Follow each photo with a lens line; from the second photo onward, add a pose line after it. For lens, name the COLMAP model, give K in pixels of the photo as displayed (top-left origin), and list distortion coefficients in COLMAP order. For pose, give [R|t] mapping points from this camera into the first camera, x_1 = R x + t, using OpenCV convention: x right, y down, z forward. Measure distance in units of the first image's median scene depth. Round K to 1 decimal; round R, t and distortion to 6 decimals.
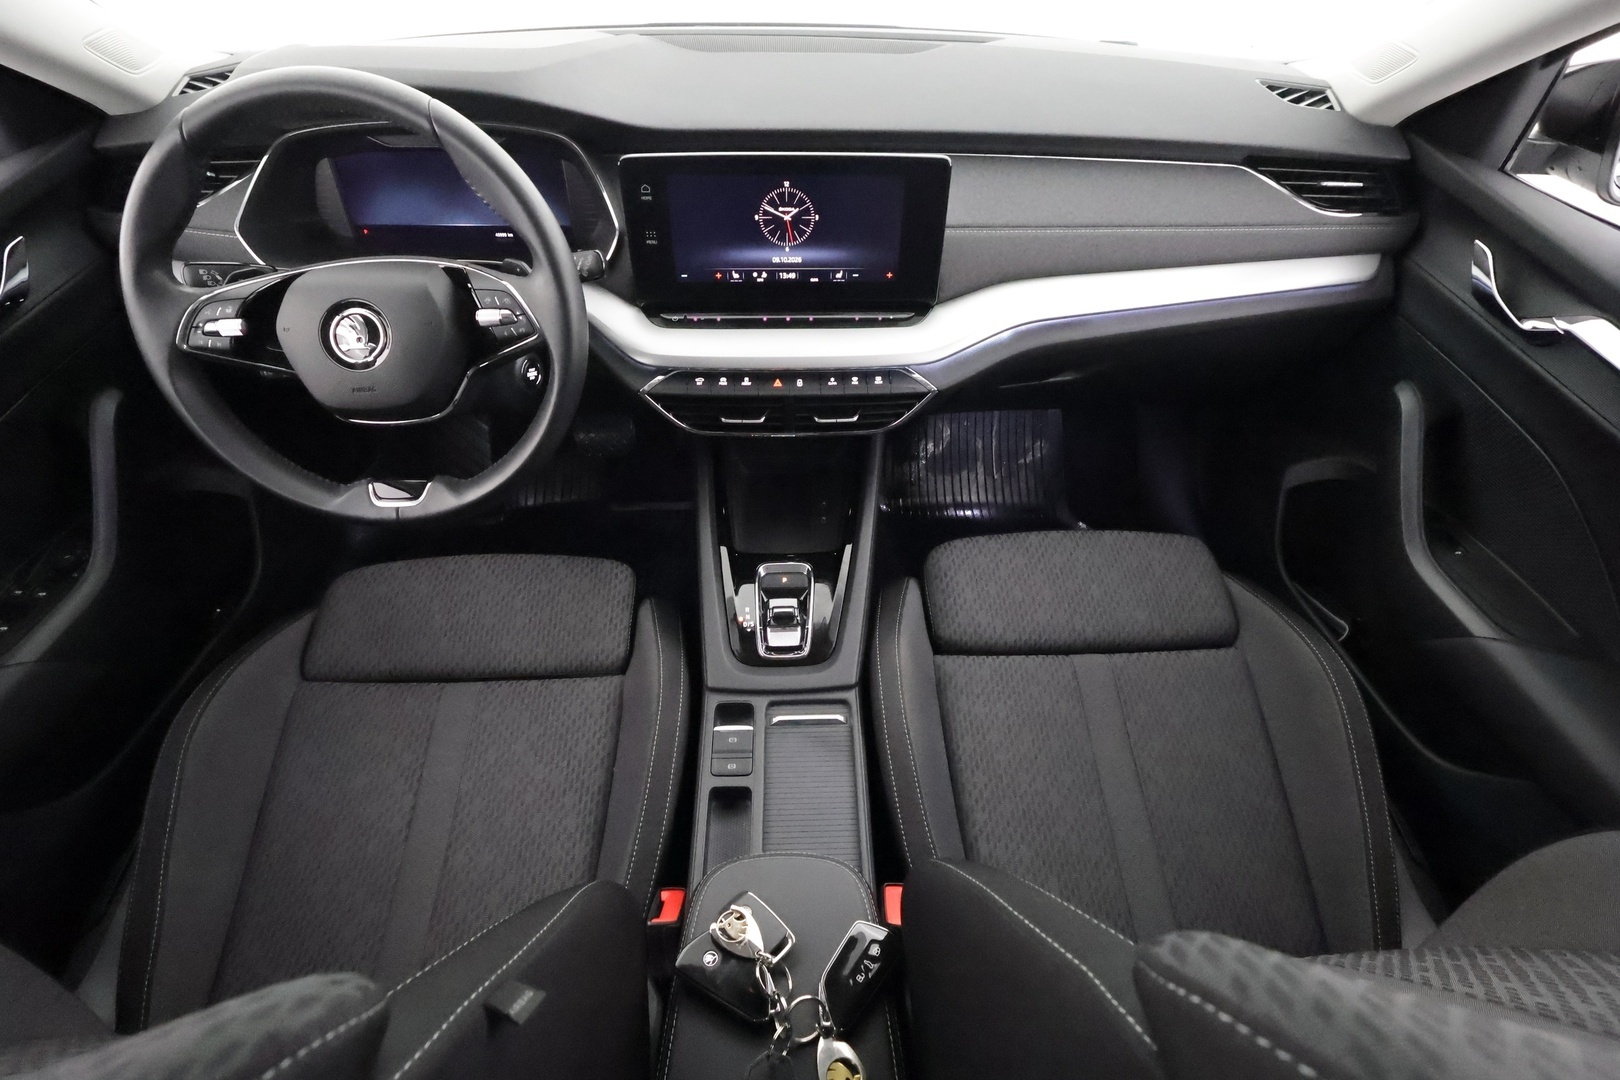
lens RADIAL K [[777.9, 0, 810.0], [0, 777.9, 540.0], [0, 0, 1]] dist [0.003454, 0.000492]
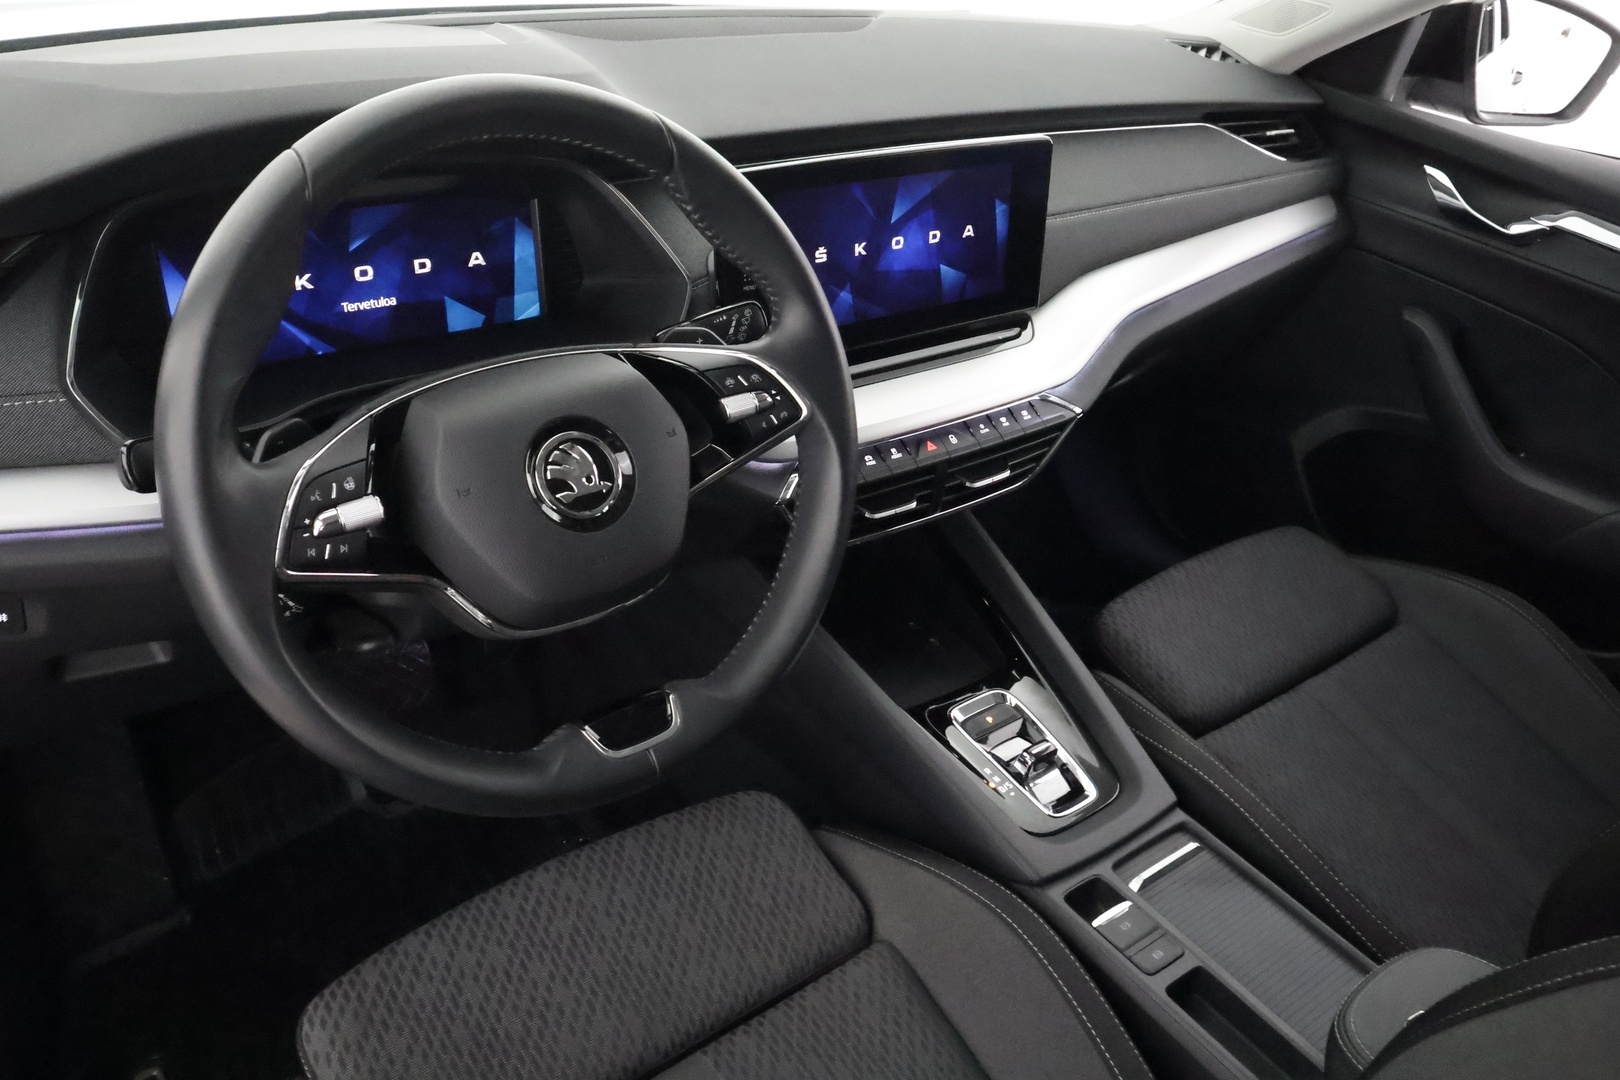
lens RADIAL K [[1311.2, 0, 810.0], [0, 1311.2, 540.0], [0, 0, 1]] dist [-0.002007, 0.000705]
pose [[0.803532, -0.252123, 0.539232, -0.808944], [0.354432, 0.930434, -0.093120, -0.048807], [-0.478242, 0.265946, 0.836993, 0.067467]]
